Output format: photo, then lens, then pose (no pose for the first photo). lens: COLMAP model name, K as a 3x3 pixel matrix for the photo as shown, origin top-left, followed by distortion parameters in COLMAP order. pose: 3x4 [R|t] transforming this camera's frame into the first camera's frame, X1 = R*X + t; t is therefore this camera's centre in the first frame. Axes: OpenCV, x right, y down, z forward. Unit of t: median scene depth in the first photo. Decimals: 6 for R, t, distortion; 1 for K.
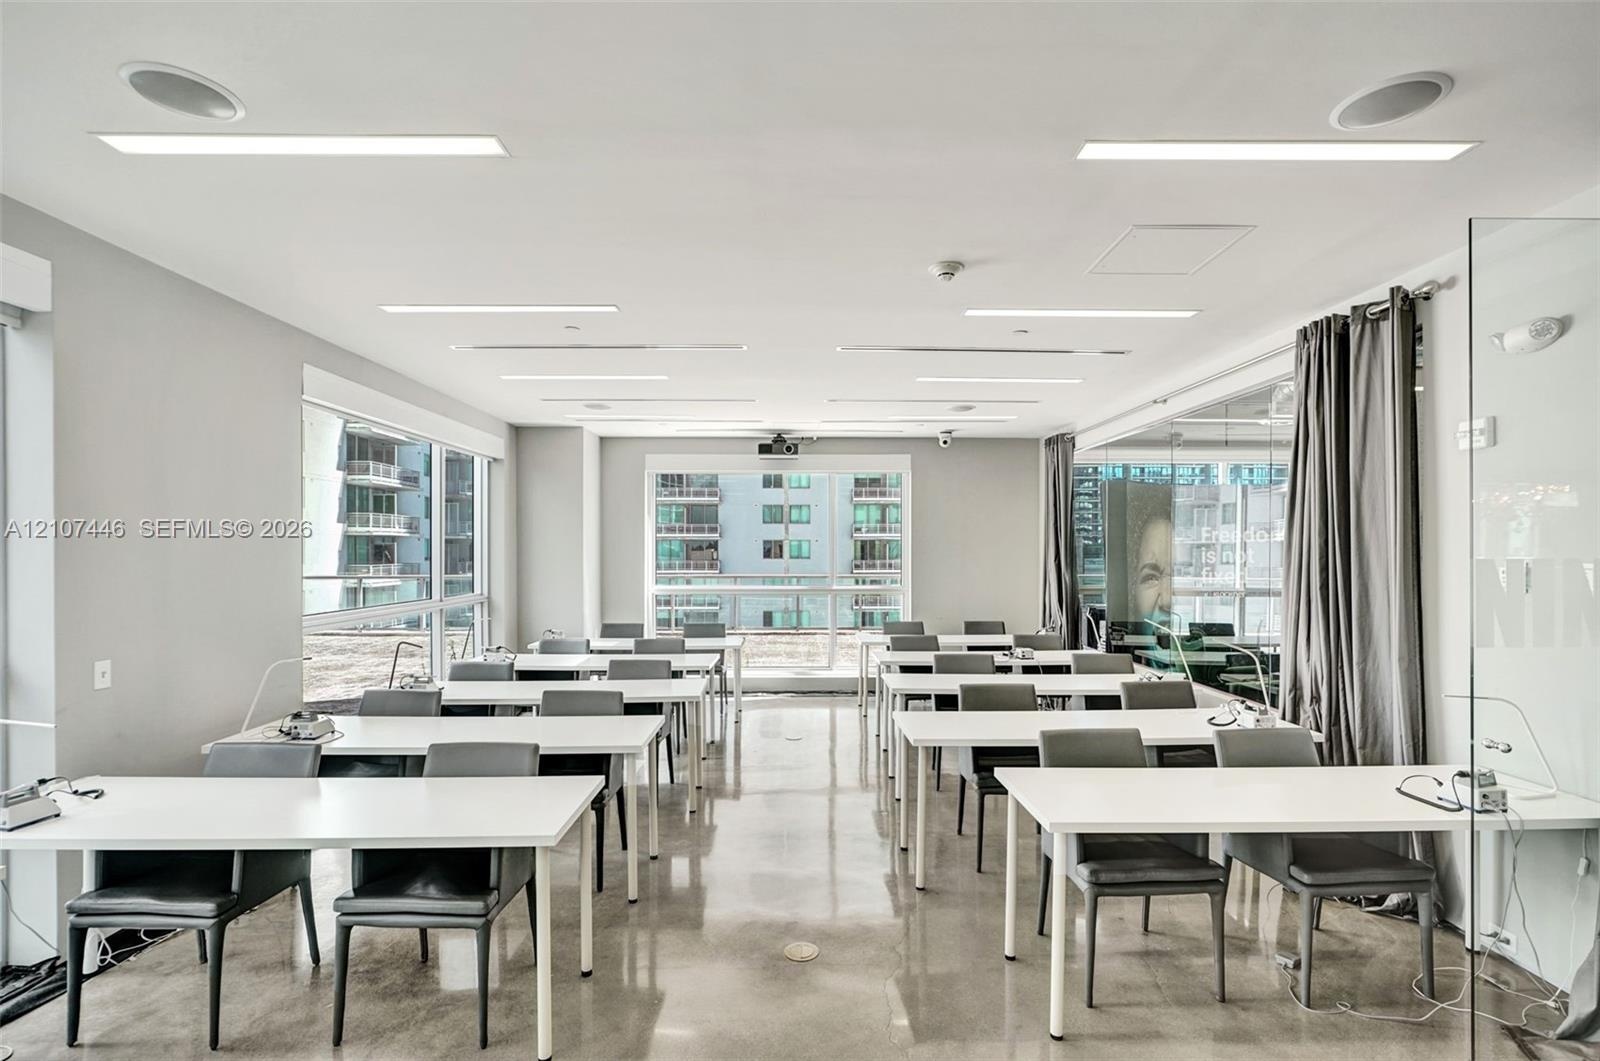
lens RADIAL K [[735.9, 0, 797.9], [0, 735.9, 539.6], [0, 0, 1]] dist [-0.011431, 0.000017]
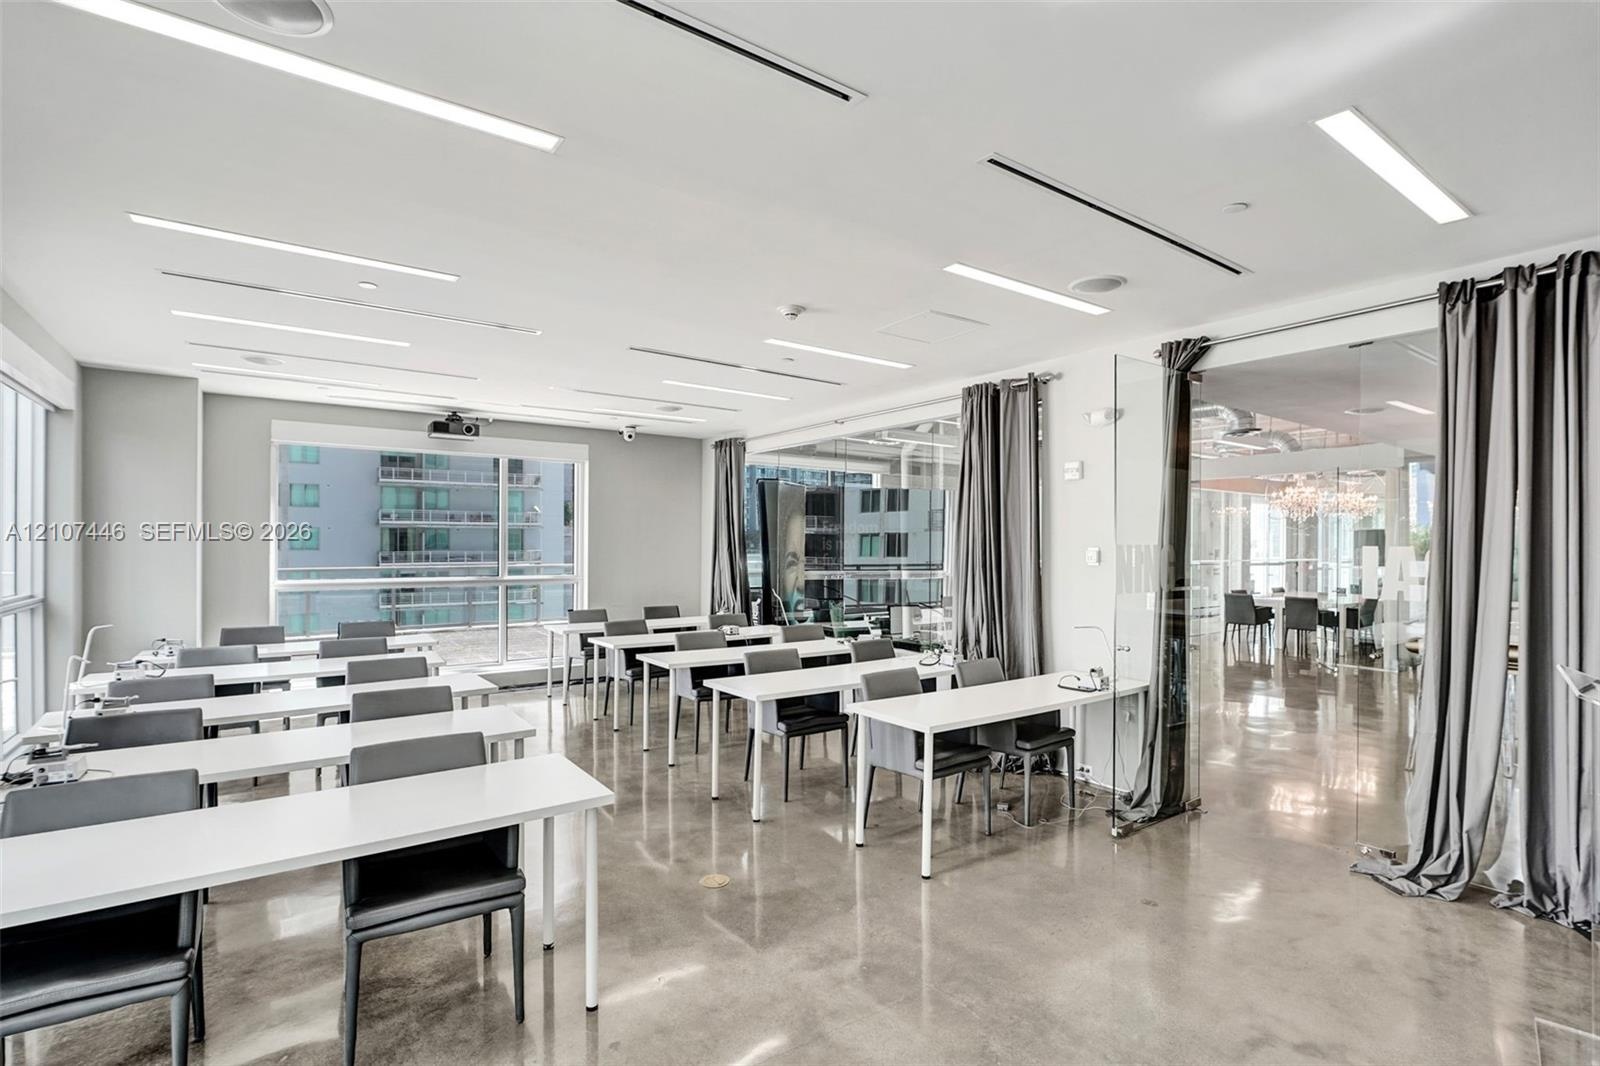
lens RADIAL K [[754.4, 0, 807.8], [0, 754.4, 541.4], [0, 0, 1]] dist [-0.001683, -0.000151]
pose [[0.817150, 0.002781, 0.576418, -0.251560], [-0.011824, 0.999859, 0.011938, 0.000781], [-0.576304, -0.016571, 0.817067, -0.025033]]
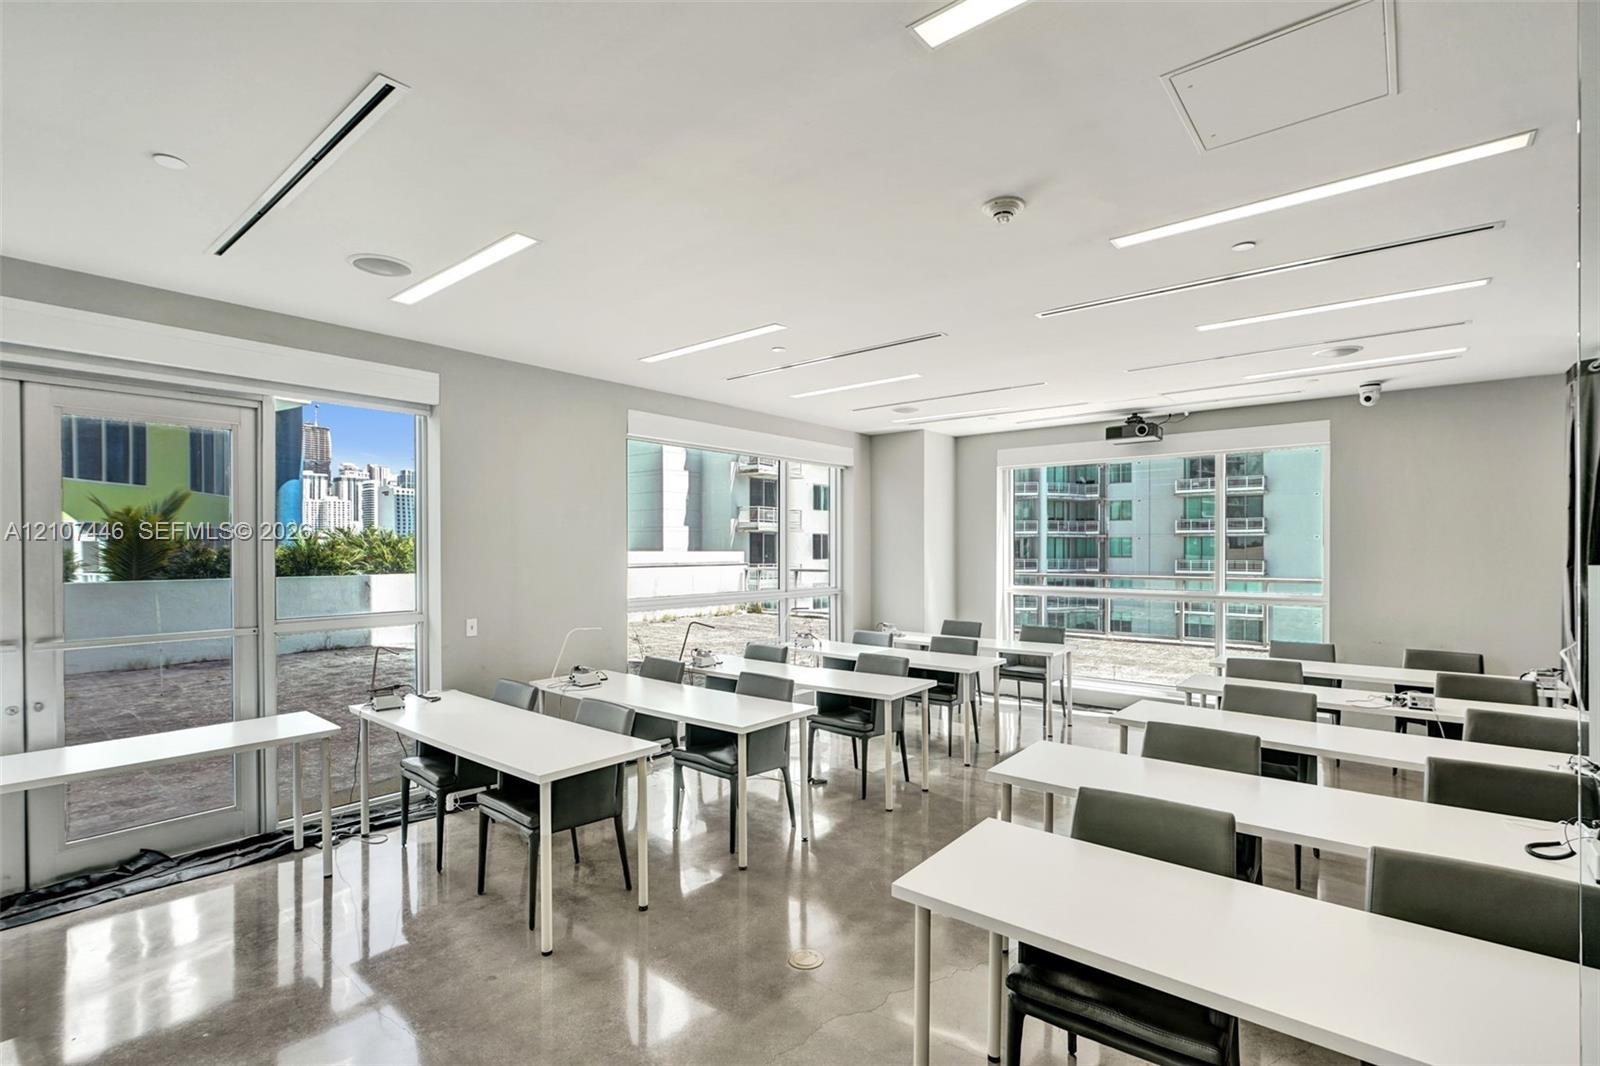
lens RADIAL K [[732.5, 0, 802.5], [0, 732.5, 542.8], [0, 0, 1]] dist [-0.021807, -0.000067]
pose [[0.763629, -0.006178, -0.645625, 0.279624], [0.010584, 0.999940, 0.002949, 0.001645], [0.645568, -0.009085, 0.763649, 0.114345]]
